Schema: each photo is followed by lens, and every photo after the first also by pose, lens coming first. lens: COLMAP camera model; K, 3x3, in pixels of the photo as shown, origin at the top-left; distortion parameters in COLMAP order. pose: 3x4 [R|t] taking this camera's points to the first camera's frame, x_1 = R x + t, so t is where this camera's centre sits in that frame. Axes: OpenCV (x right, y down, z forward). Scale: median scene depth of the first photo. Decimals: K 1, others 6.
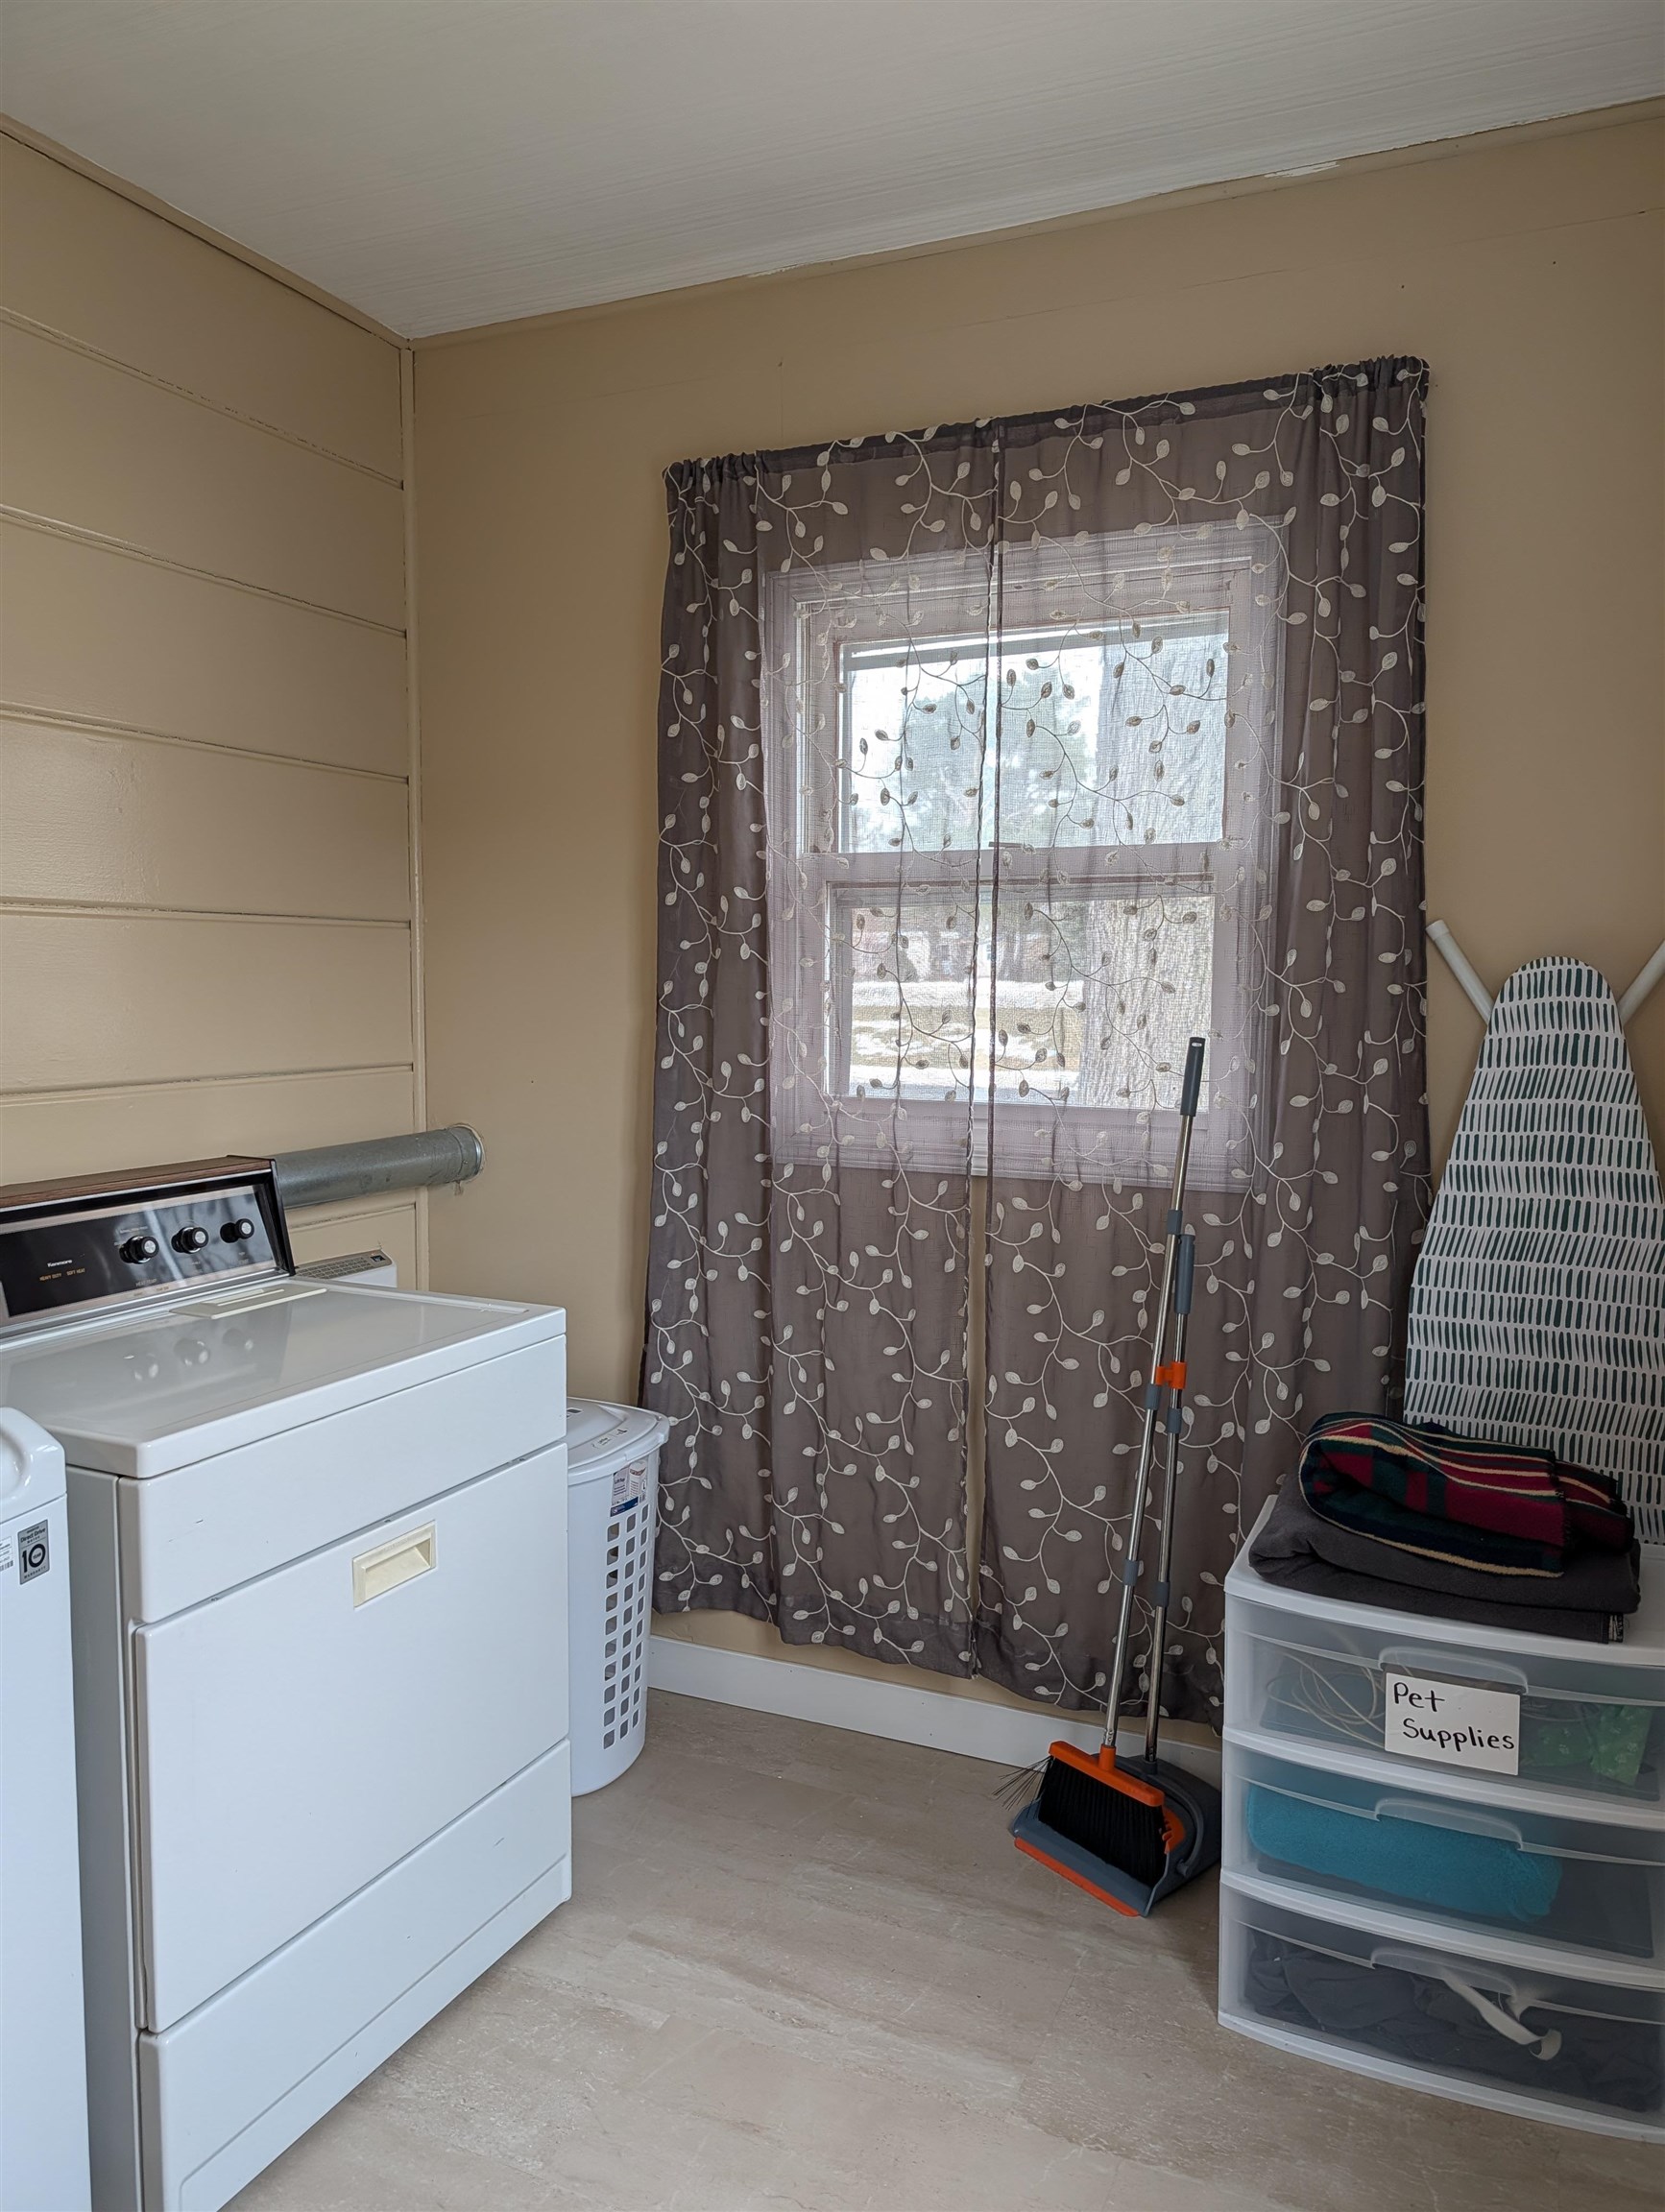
lens RADIAL K [[1564.4, 0, 901.8], [0, 1564.4, 1114.9], [0, 0, 1]] dist [0.016375, -0.024288]
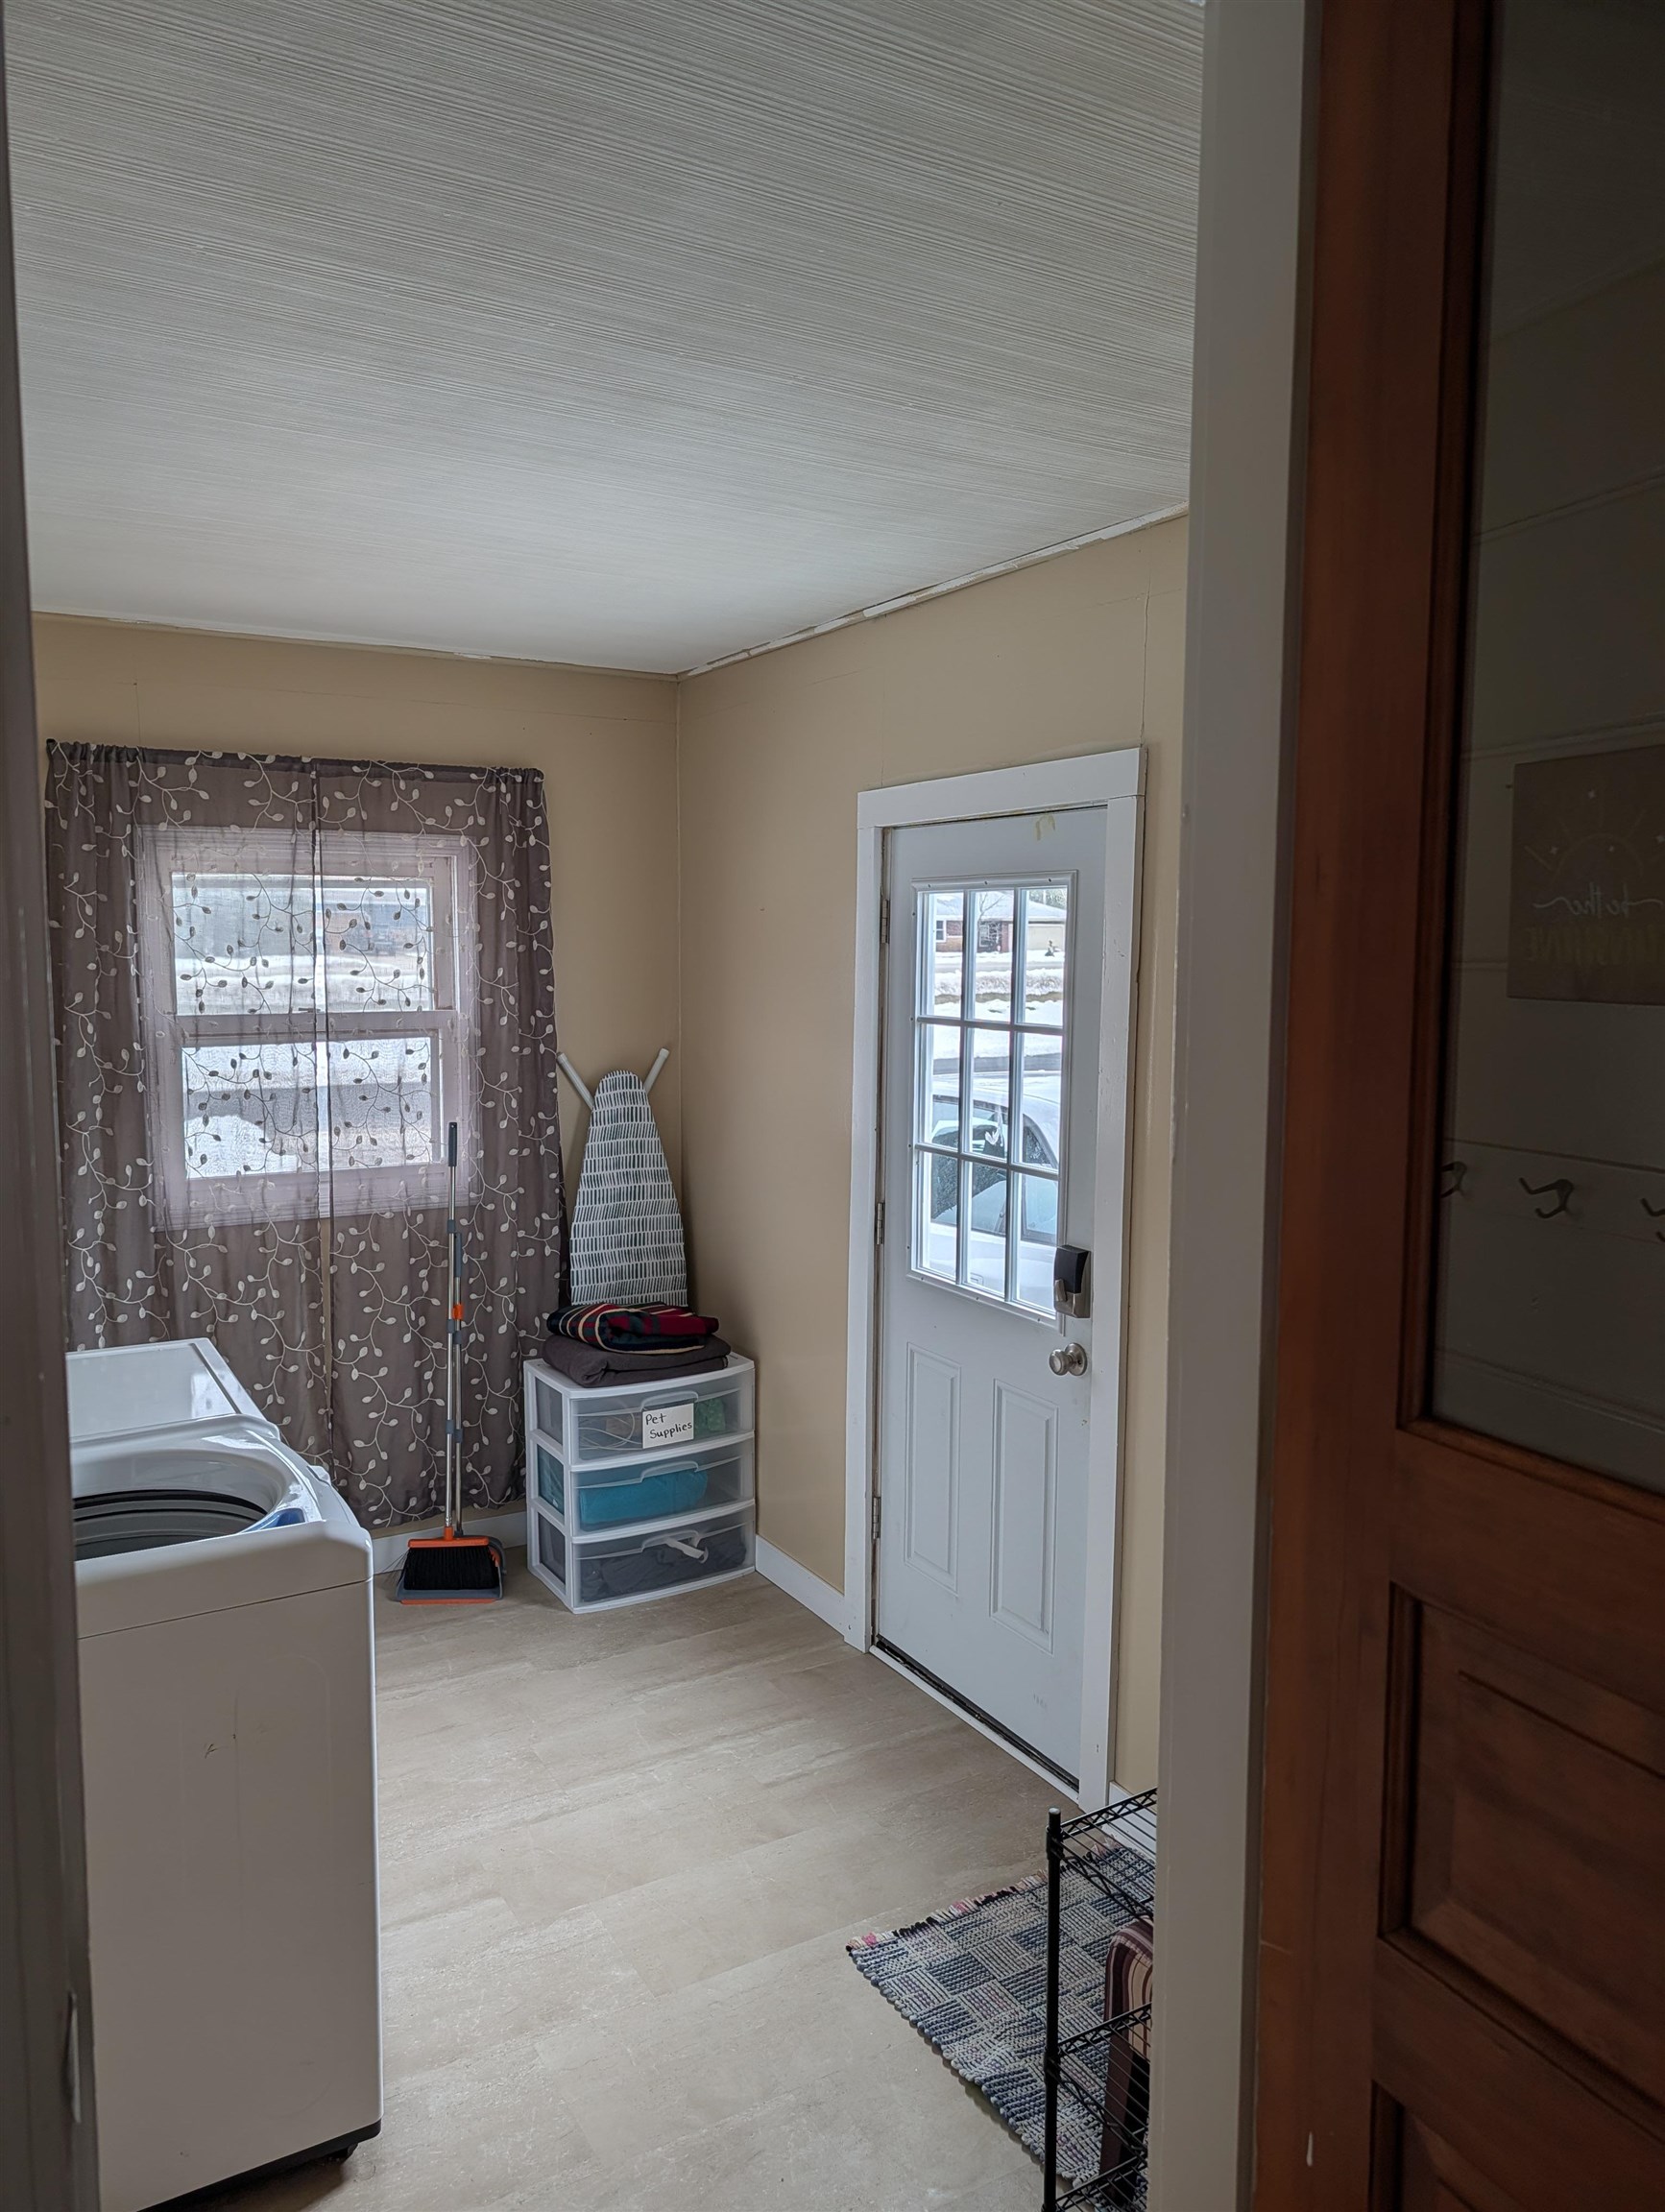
lens RADIAL K [[1564.4, 0, 817.5], [0, 1564.4, 1100.7], [0, 0, 1]] dist [0.016375, -0.024288]
pose [[0.571806, -0.084478, 0.816028, -0.995600], [0.075354, 0.995888, 0.050295, -0.128278], [-0.816921, 0.032732, 0.575820, -0.359303]]
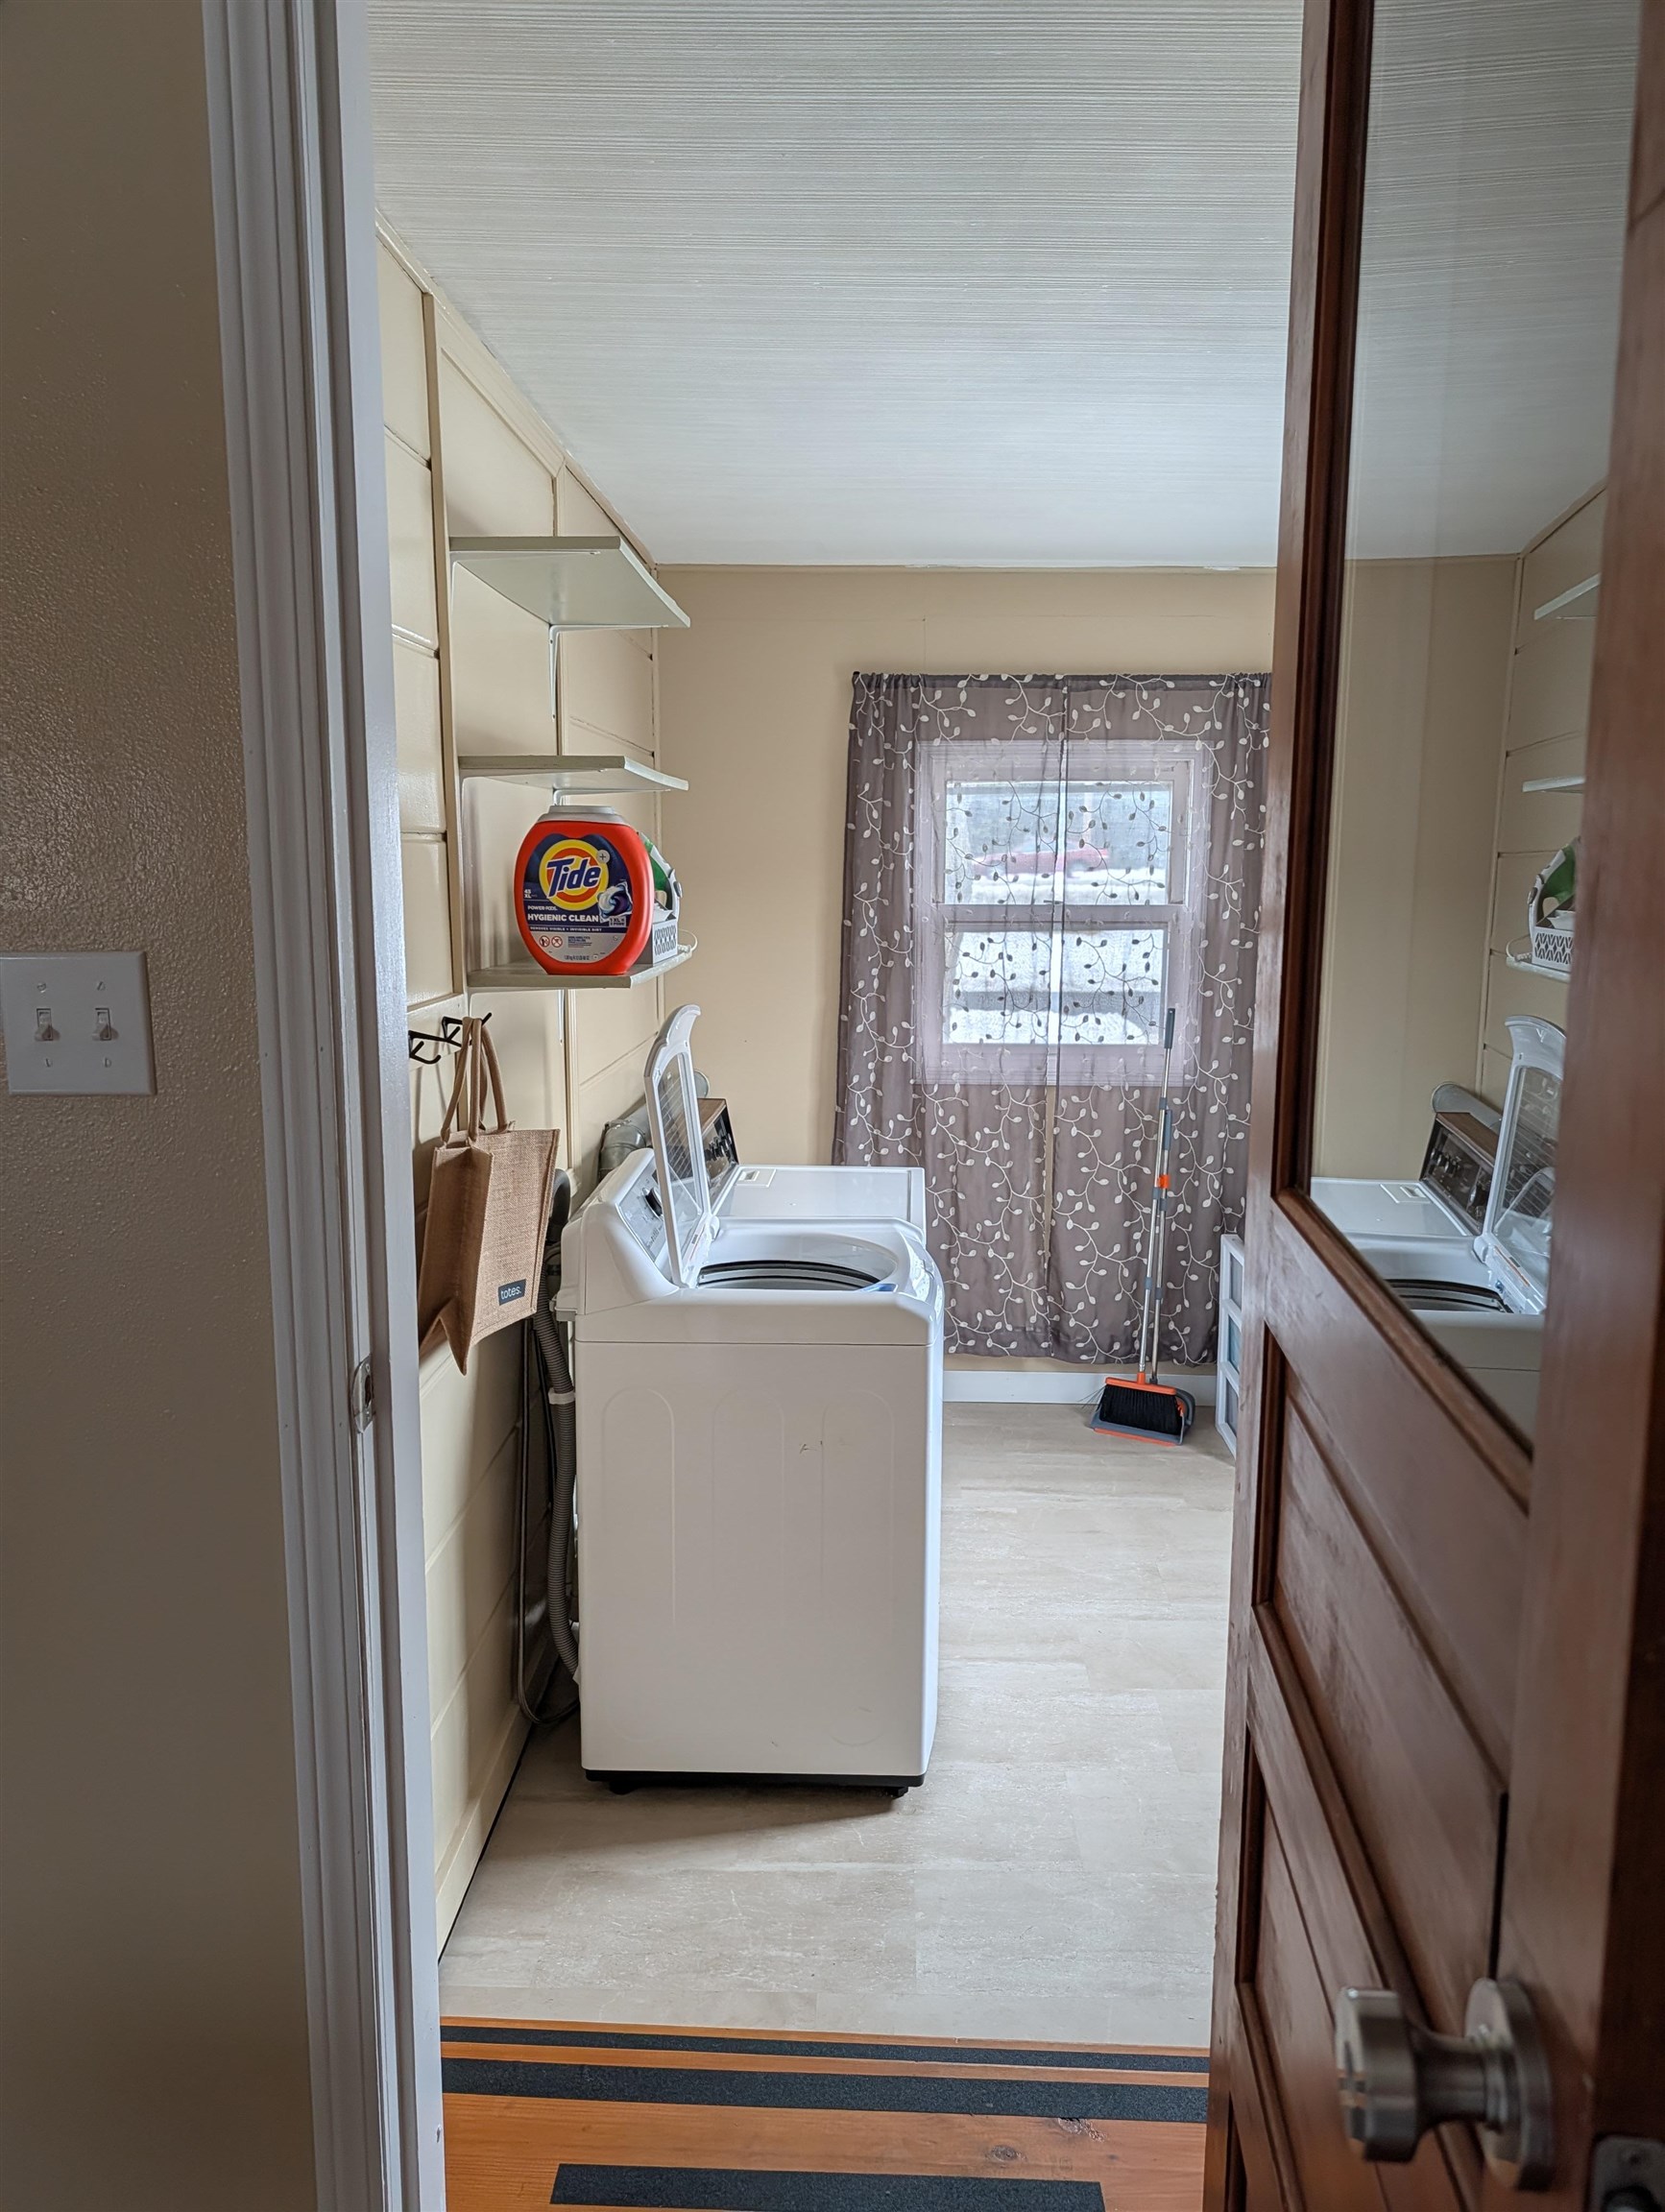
lens RADIAL K [[1564.4, 0, 849.8], [0, 1564.4, 1112.4], [0, 0, 1]] dist [0.016375, -0.024288]
pose [[0.919084, -0.064899, 0.388682, -0.911089], [0.035177, 0.995919, 0.083108, -0.093232], [-0.392489, -0.062711, 0.917616, -0.614115]]
